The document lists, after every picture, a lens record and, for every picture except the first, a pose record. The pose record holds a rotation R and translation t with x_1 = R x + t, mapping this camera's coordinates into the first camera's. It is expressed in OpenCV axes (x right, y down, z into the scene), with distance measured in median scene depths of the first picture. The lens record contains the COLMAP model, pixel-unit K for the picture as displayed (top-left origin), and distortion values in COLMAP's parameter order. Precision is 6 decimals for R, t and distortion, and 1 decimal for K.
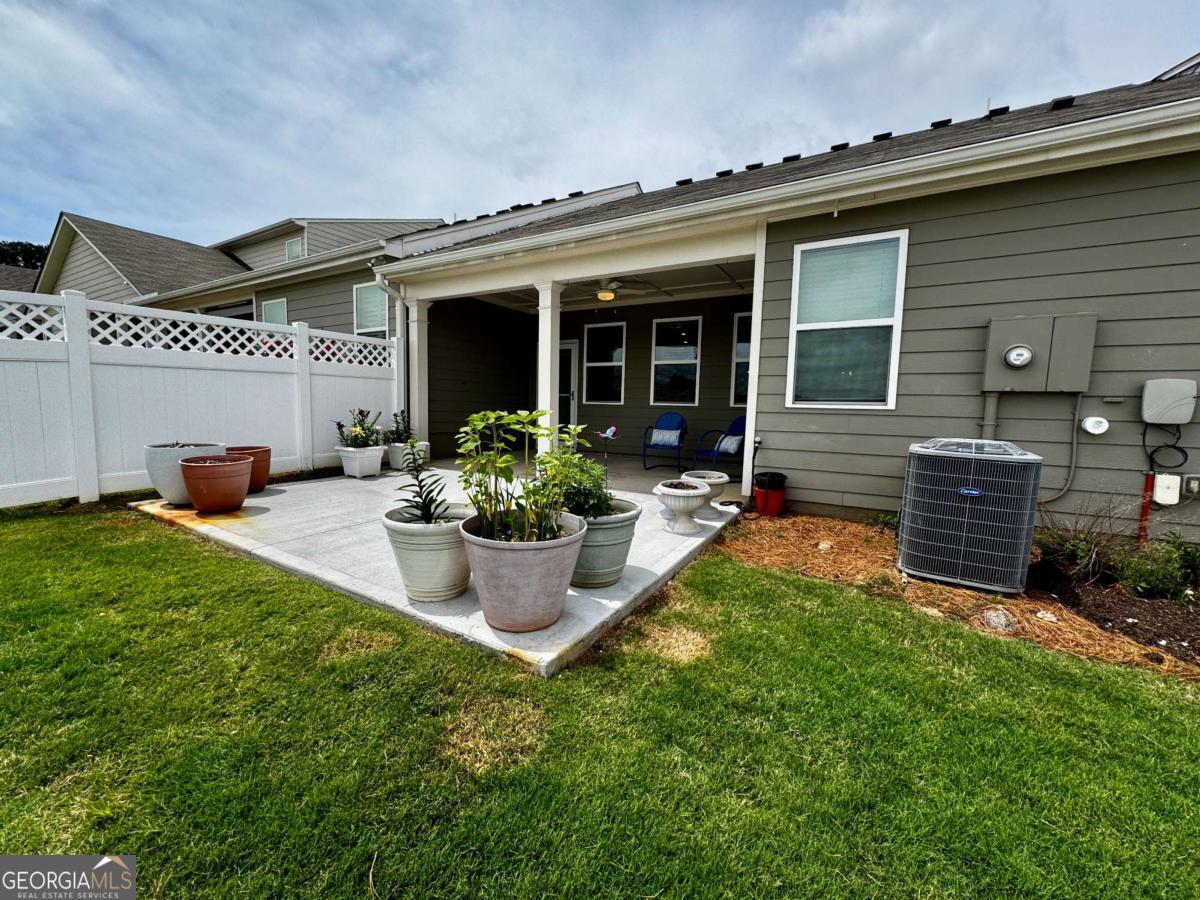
lens RADIAL K [[479.6, 0, 600.2], [0, 479.6, 451.7], [0, 0, 1]] dist [-0.002708, -0.000094]
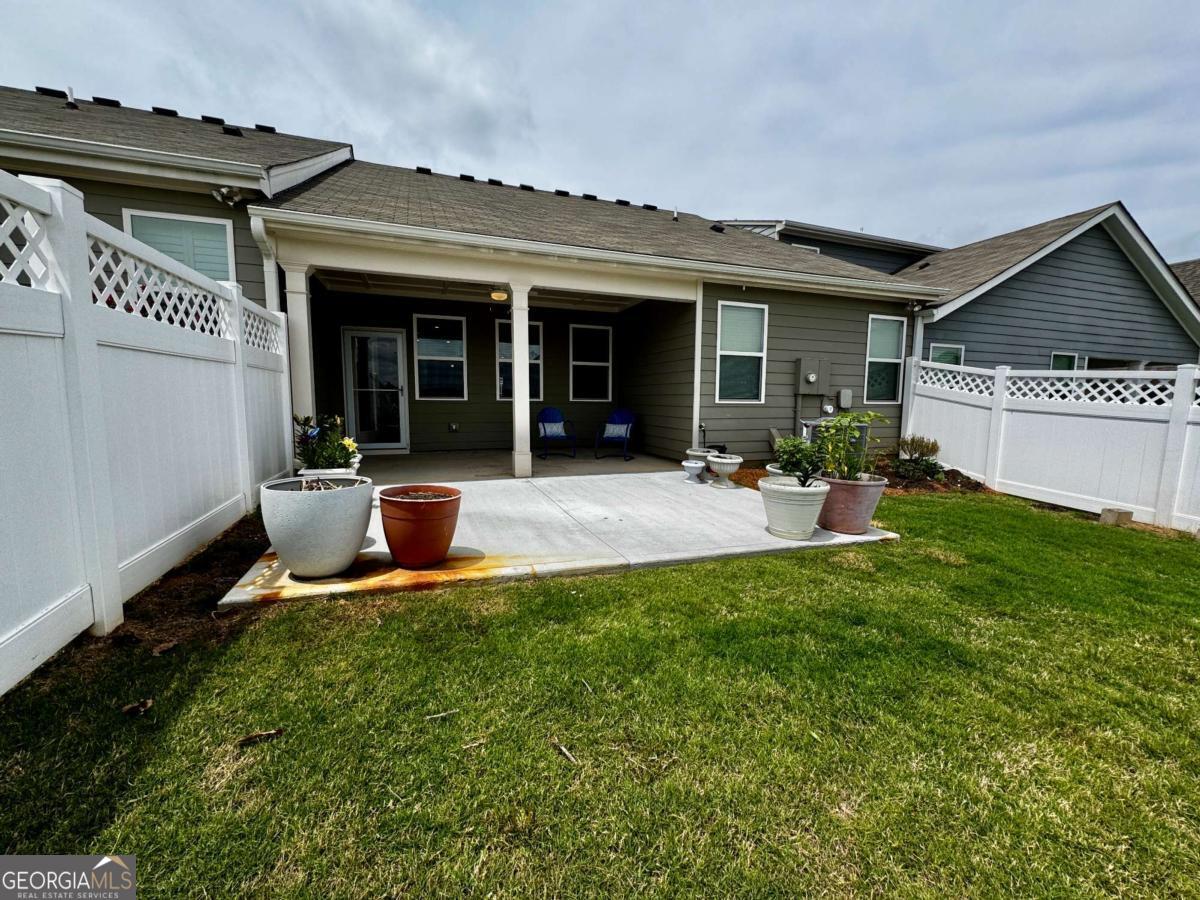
lens RADIAL K [[479.6, 0, 600.2], [0, 479.6, 451.7], [0, 0, 1]] dist [-0.002708, -0.000094]
pose [[0.633877, -0.098859, 0.767090, -0.926711], [0.079008, 0.994886, 0.062929, -0.054778], [-0.769388, 0.020717, 0.638446, 0.252877]]
